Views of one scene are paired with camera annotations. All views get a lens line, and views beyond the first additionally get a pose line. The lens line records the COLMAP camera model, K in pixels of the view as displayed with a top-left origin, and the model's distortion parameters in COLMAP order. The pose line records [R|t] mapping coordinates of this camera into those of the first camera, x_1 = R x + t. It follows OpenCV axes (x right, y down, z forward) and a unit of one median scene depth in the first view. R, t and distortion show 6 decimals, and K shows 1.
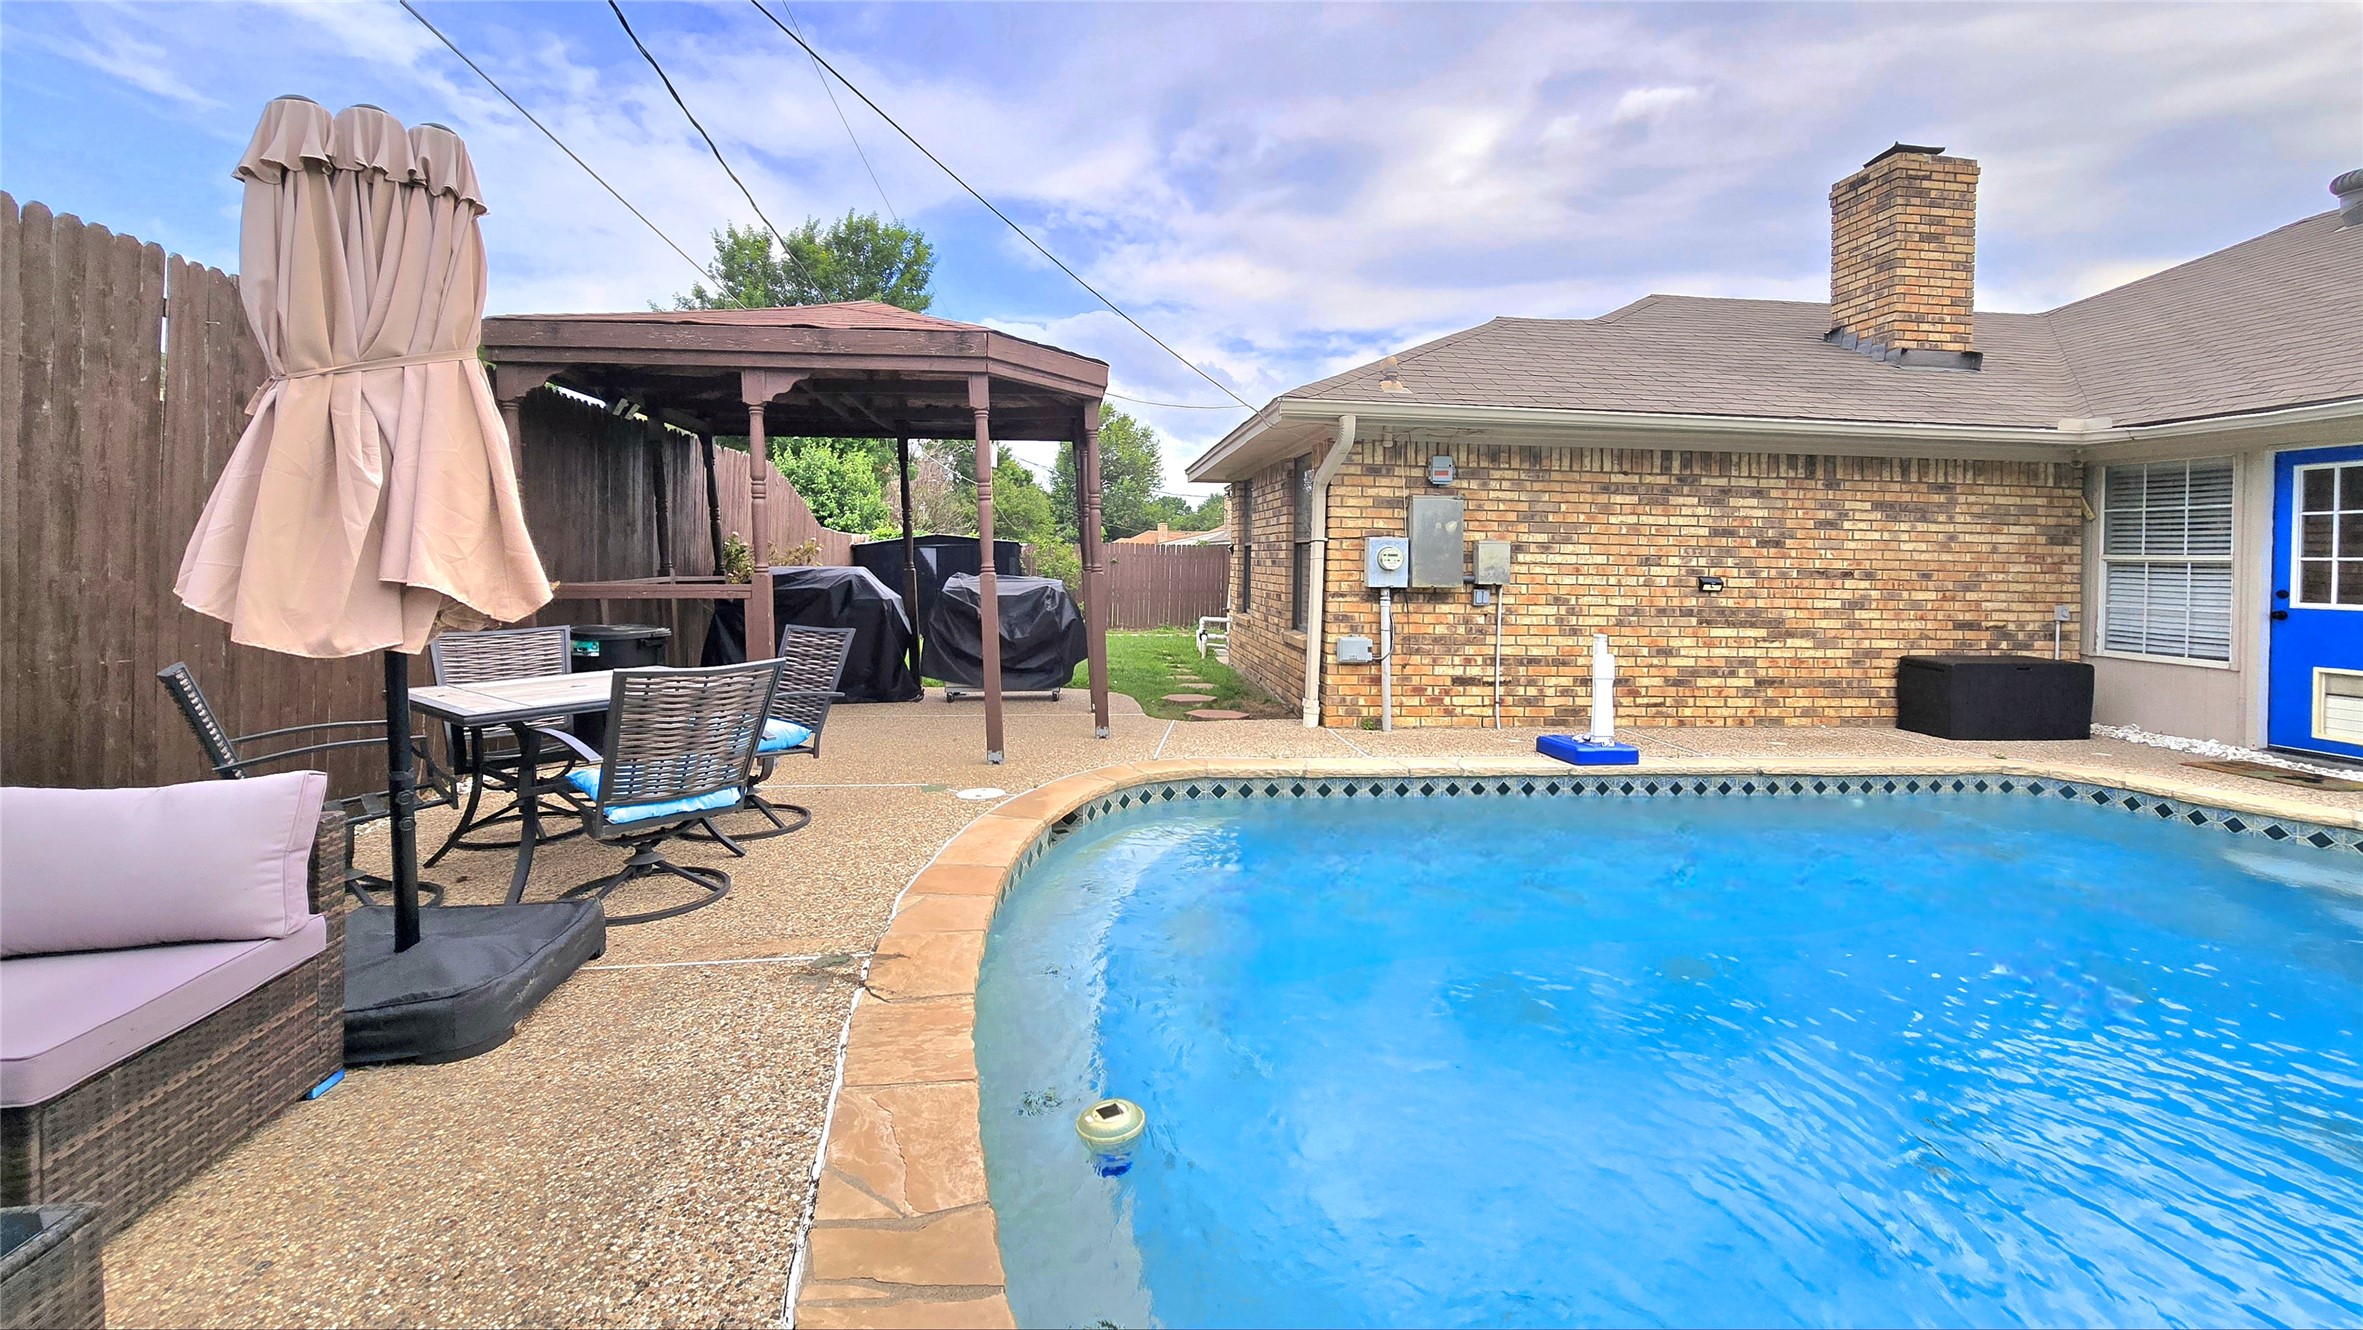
lens RADIAL K [[967.7, 0, 1190.2], [0, 967.7, 651.0], [0, 0, 1]] dist [-0.007496, 0.002873]
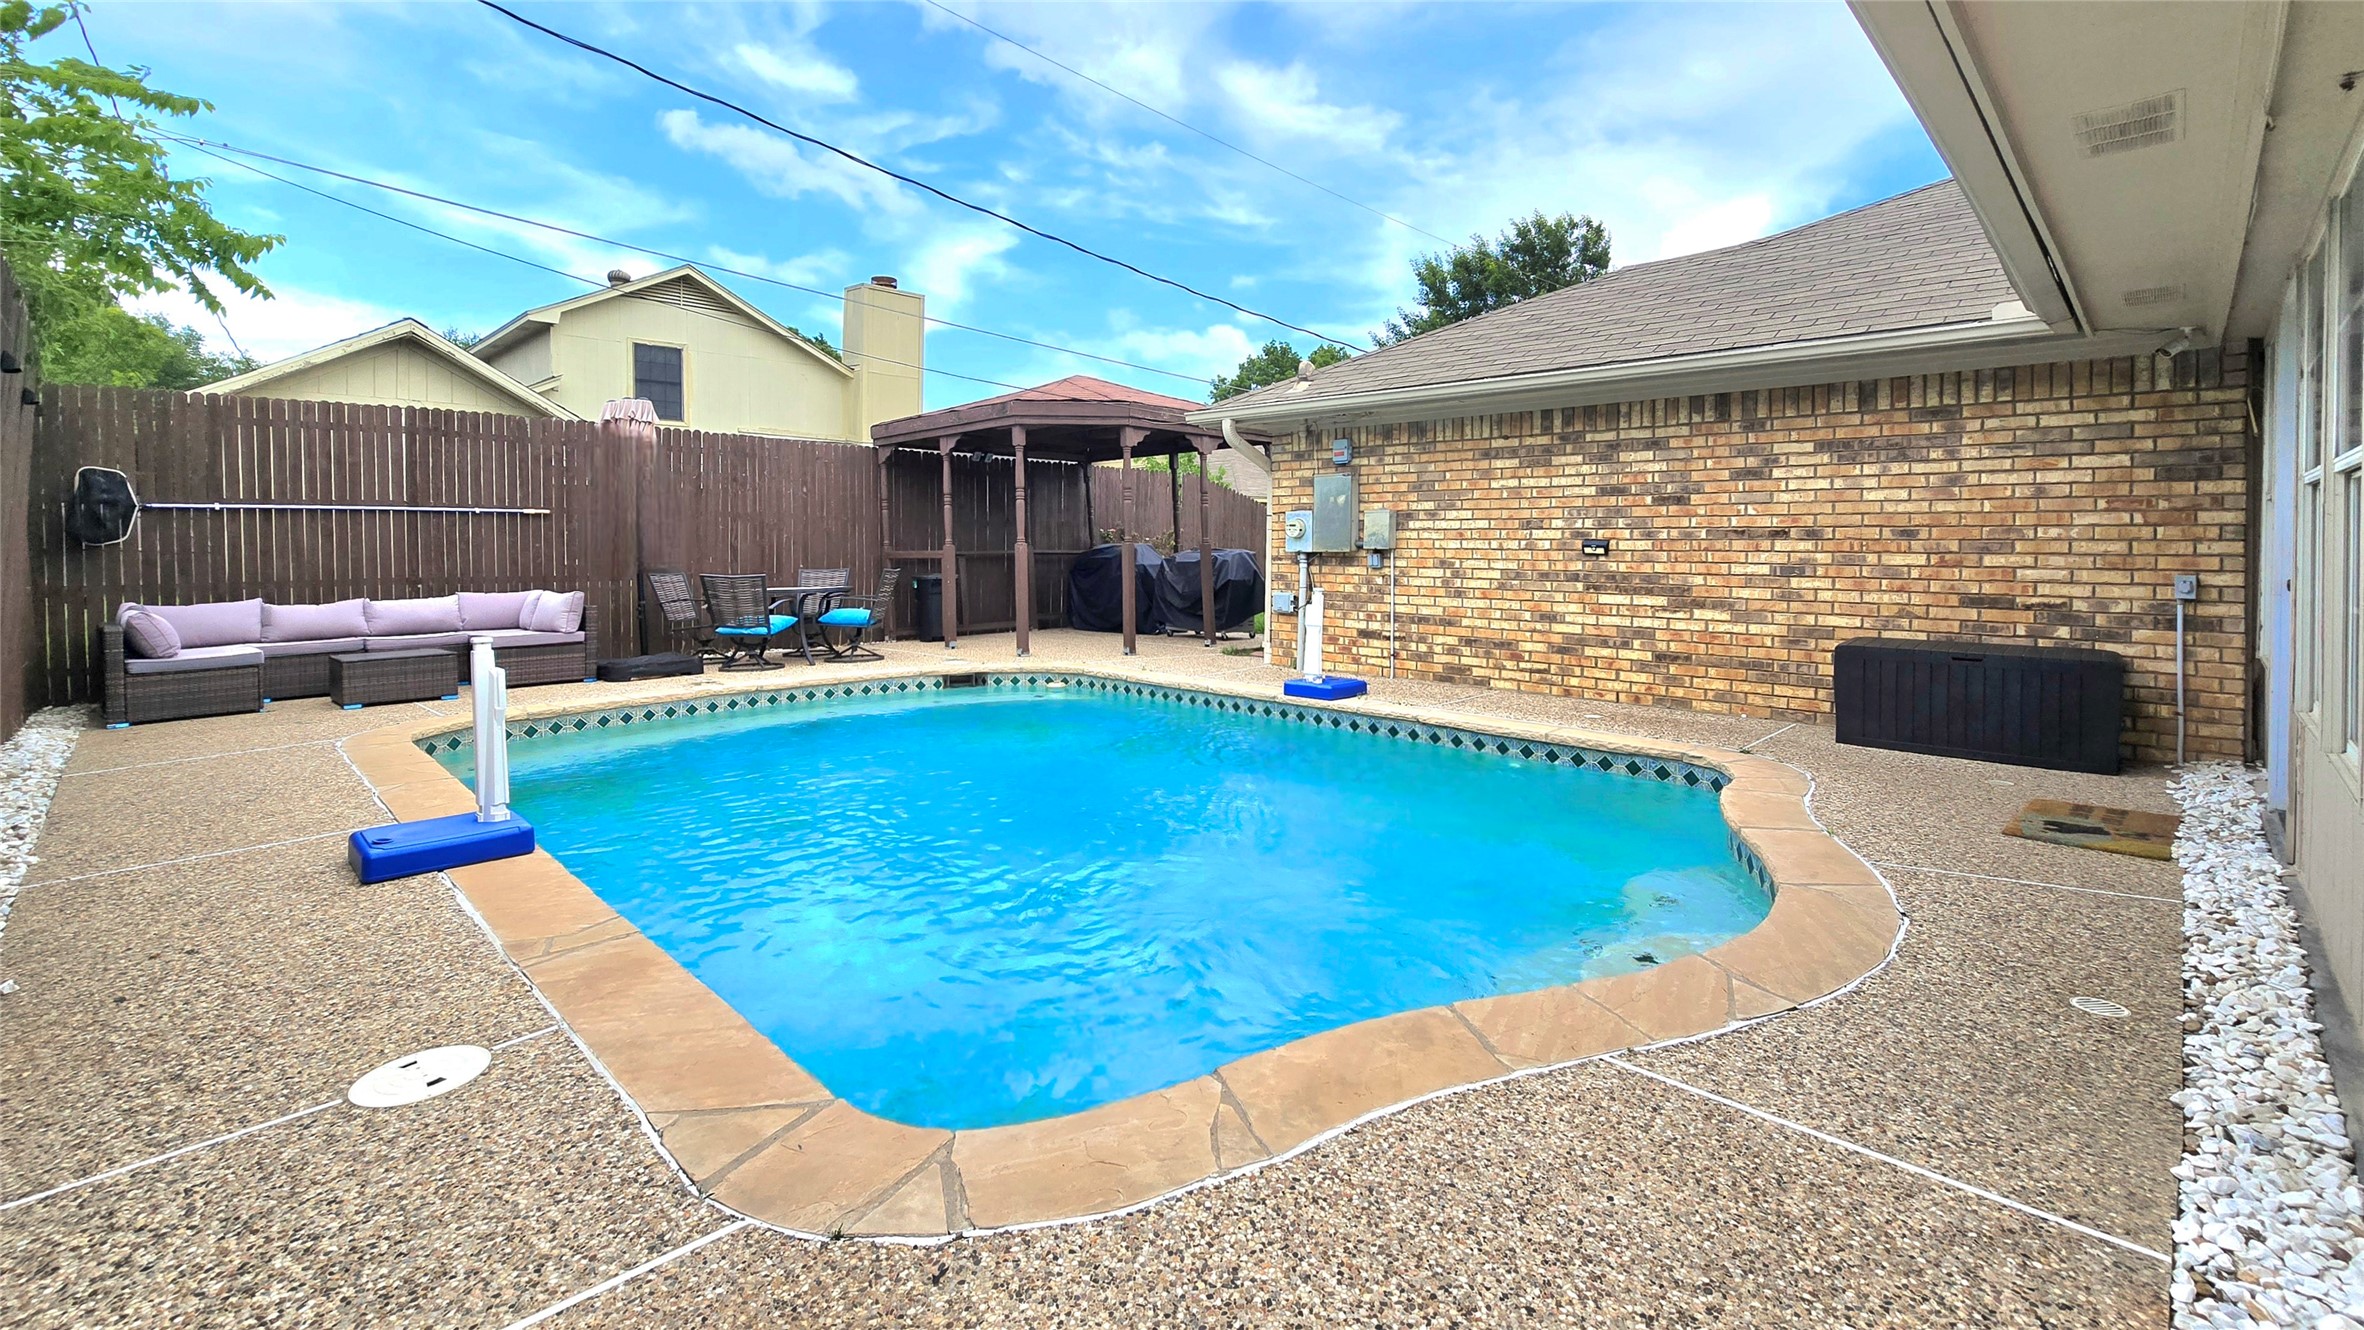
lens RADIAL K [[978.0, 0, 1208.6], [0, 978.0, 669.3], [0, 0, 1]] dist [-0.001455, 0.001093]
pose [[0.661265, 0.082156, -0.745640, 1.002424], [-0.060023, 0.996592, 0.056576, 0.017915], [0.747748, 0.007343, 0.663943, 0.088232]]
